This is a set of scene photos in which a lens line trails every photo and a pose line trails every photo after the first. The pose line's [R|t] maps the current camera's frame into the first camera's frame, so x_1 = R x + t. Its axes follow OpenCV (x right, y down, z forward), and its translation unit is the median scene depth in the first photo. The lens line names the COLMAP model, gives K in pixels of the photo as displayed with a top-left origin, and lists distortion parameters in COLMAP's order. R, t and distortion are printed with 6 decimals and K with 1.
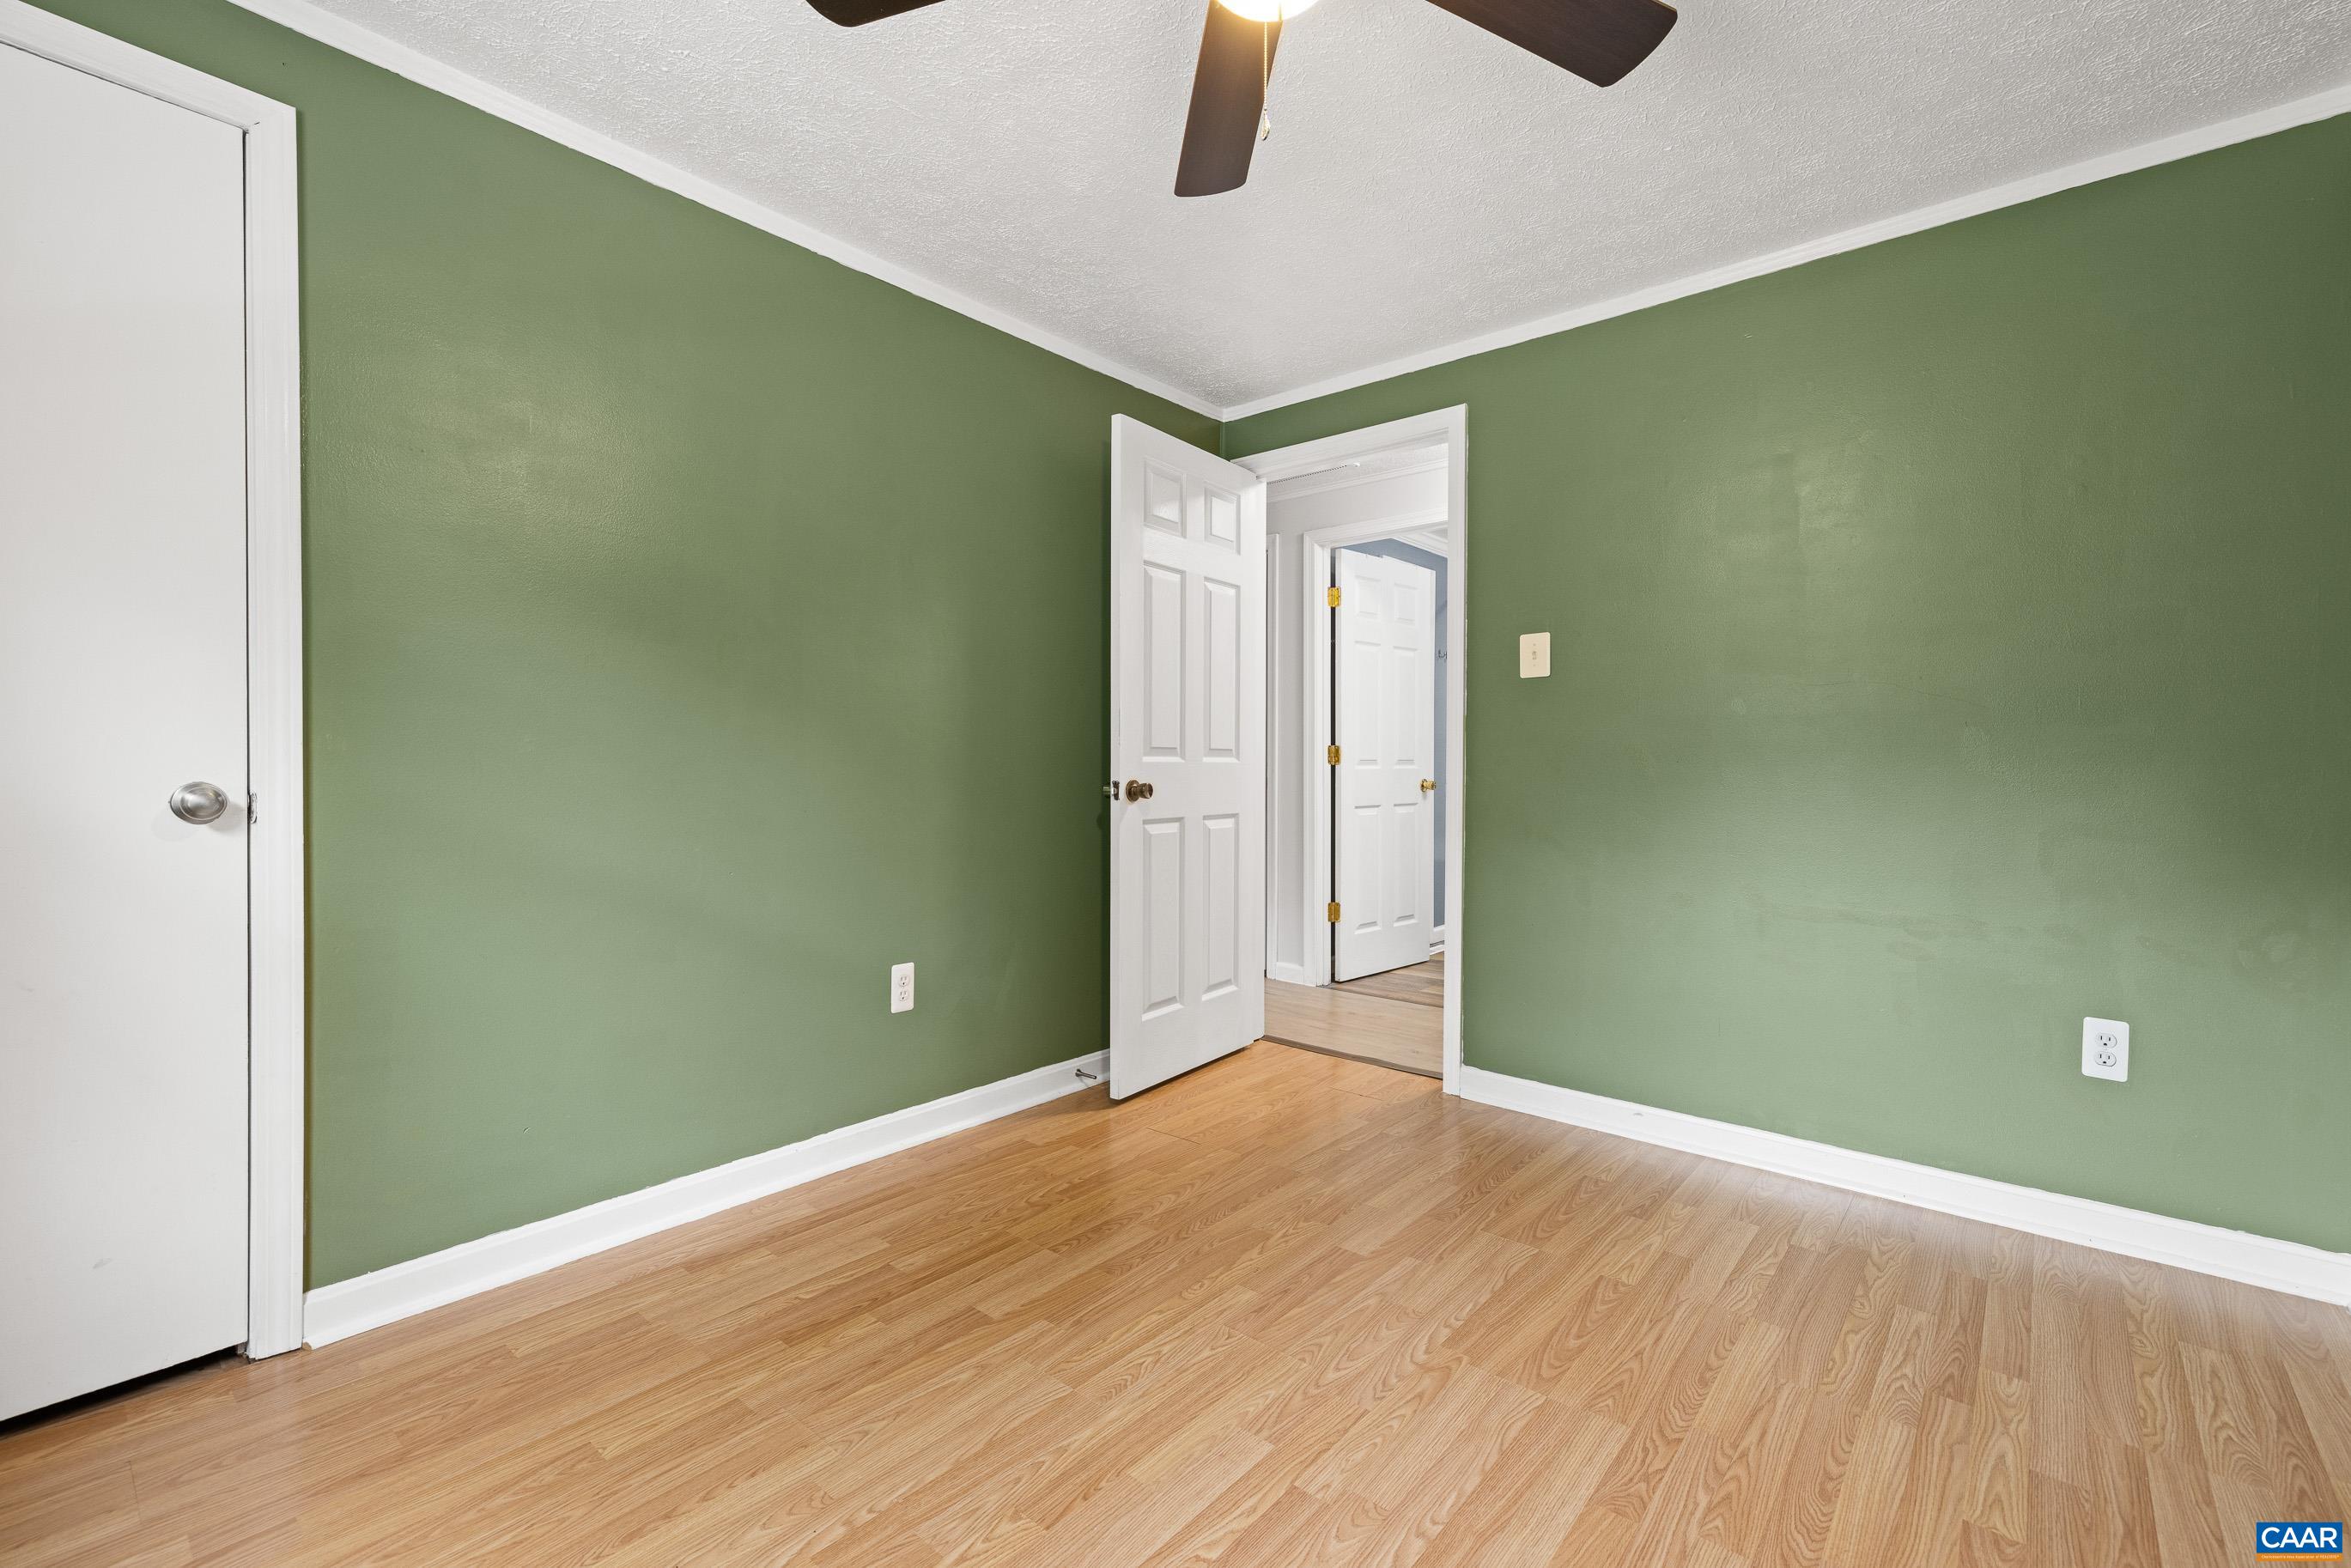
lens RADIAL K [[987.8, 0, 1169.5], [0, 987.8, 773.4], [0, 0, 1]] dist [0.001155, 0.000094]
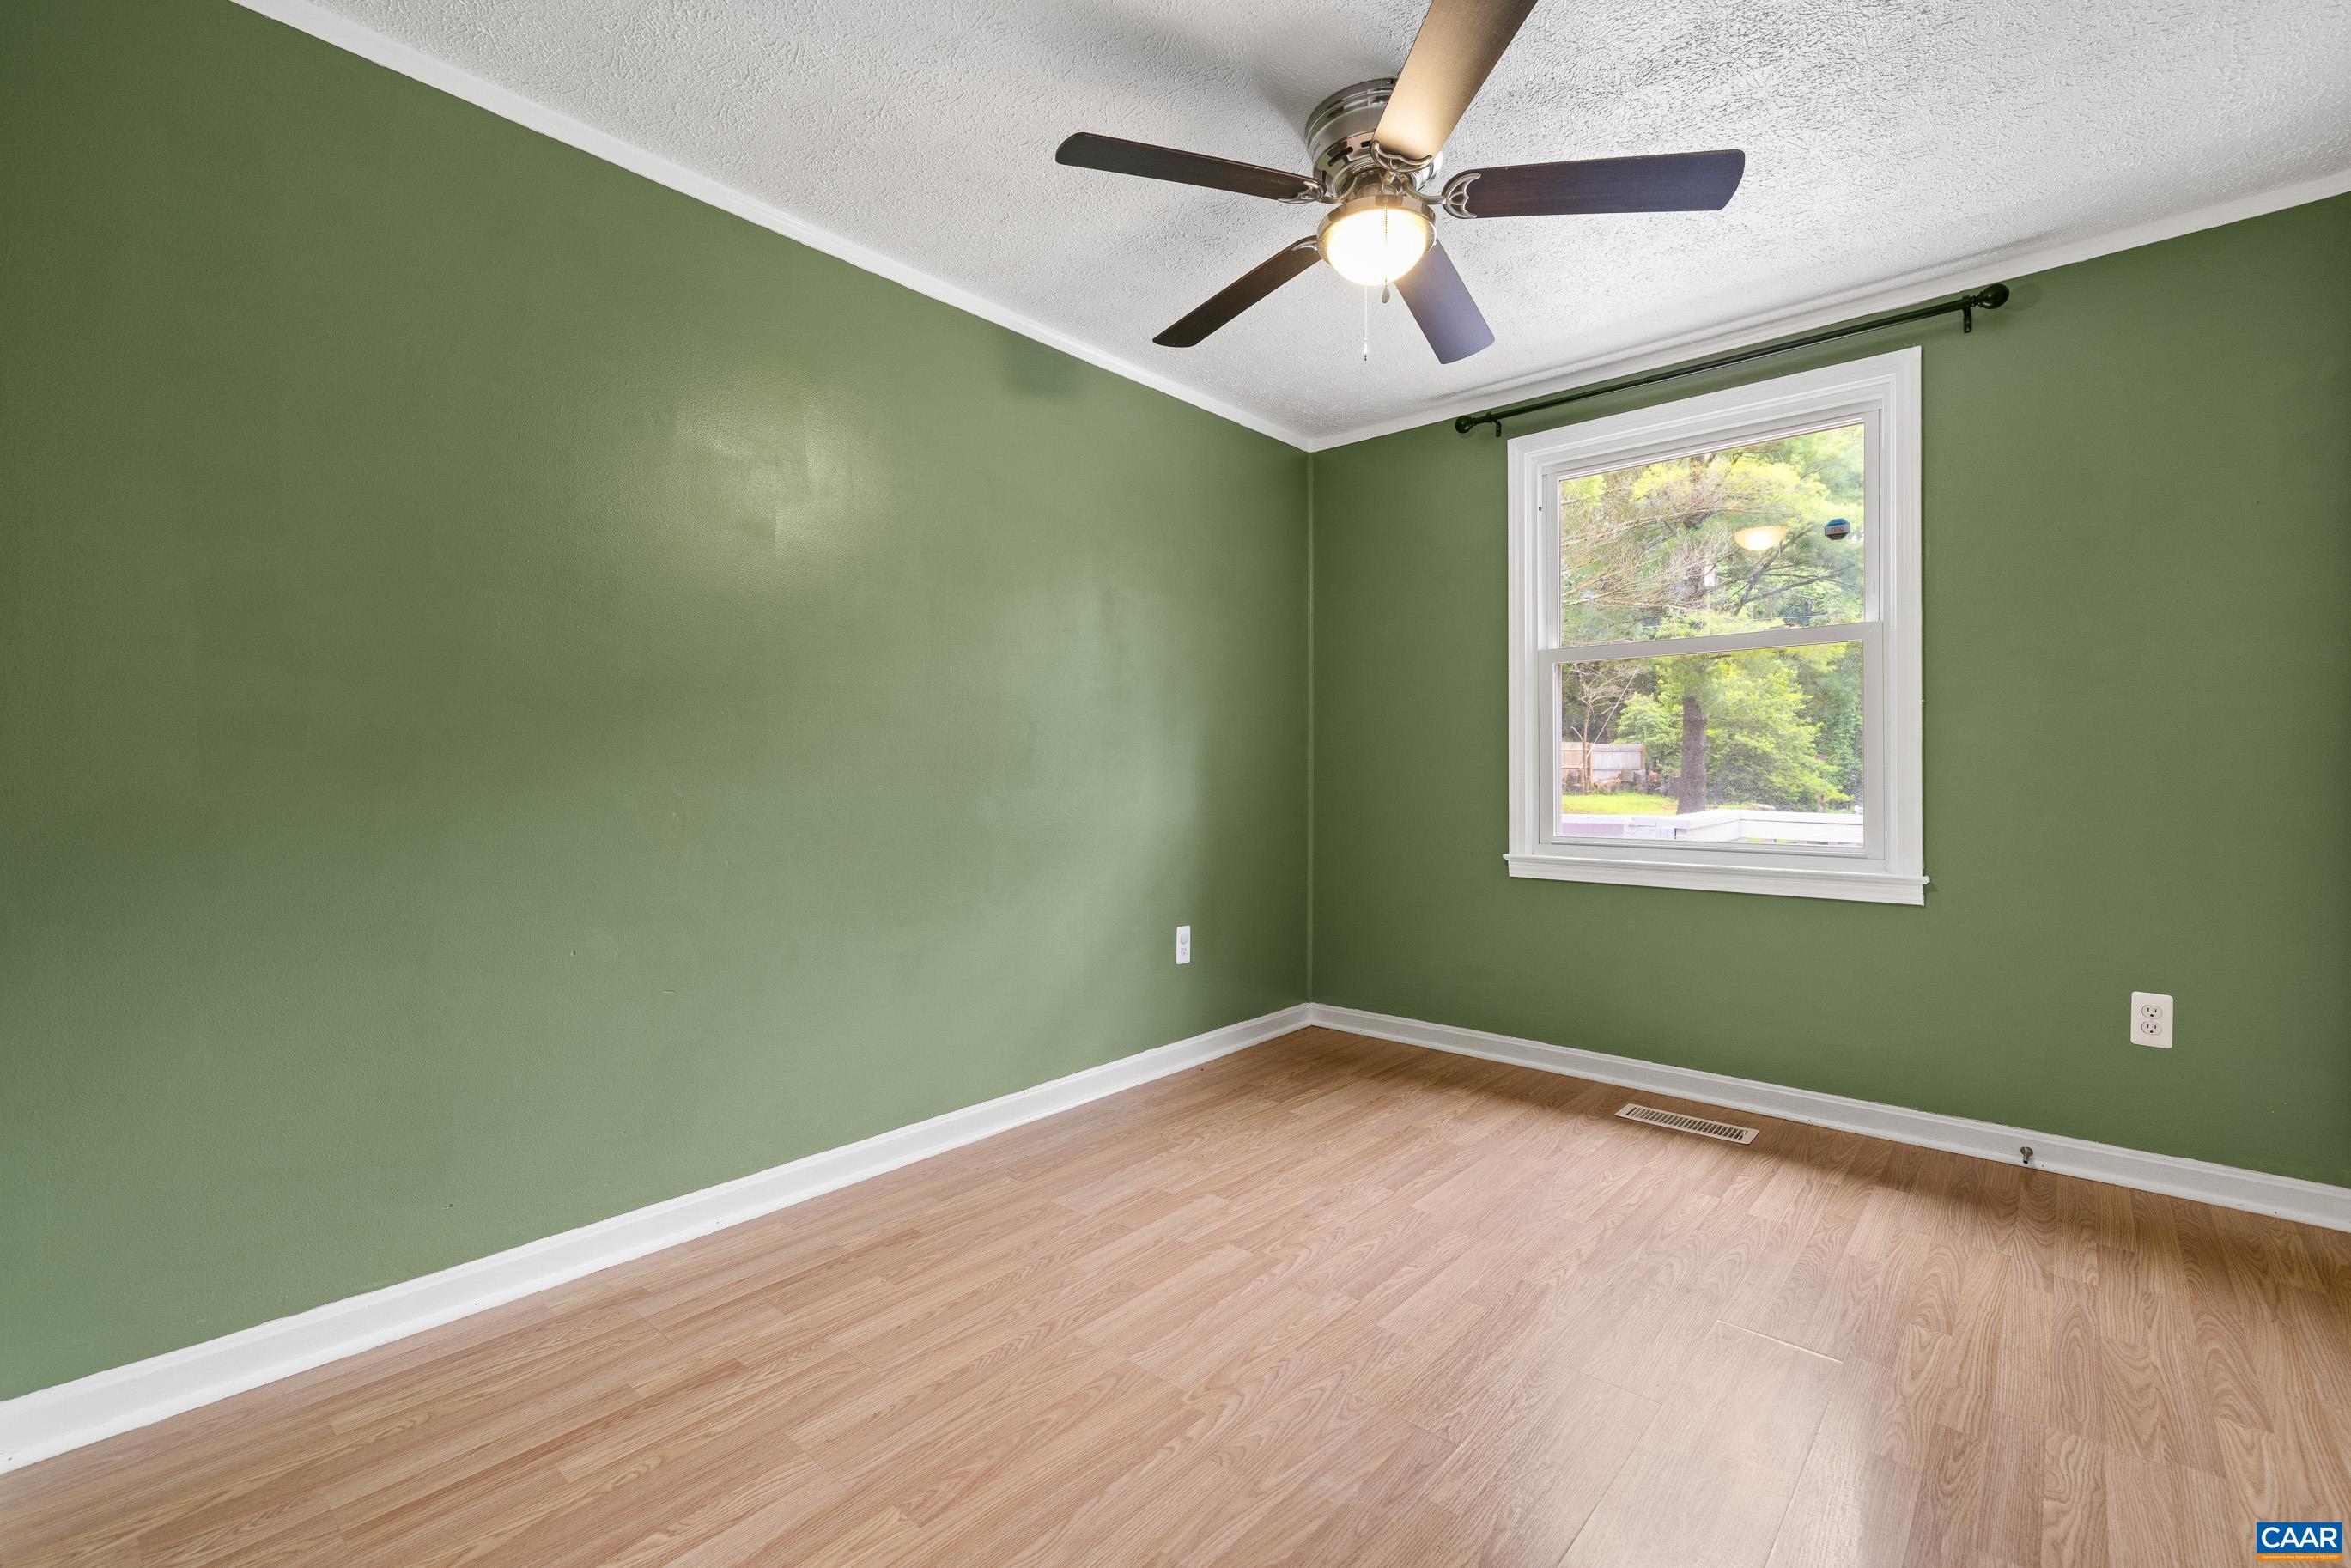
lens RADIAL K [[987.8, 0, 1169.5], [0, 987.8, 773.4], [0, 0, 1]] dist [0.001155, 0.000094]
pose [[-0.999897, -0.004646, 0.013609, 0.315340], [-0.004504, 0.999935, 0.010454, -0.012317], [-0.013656, 0.010392, -0.999853, 2.002638]]
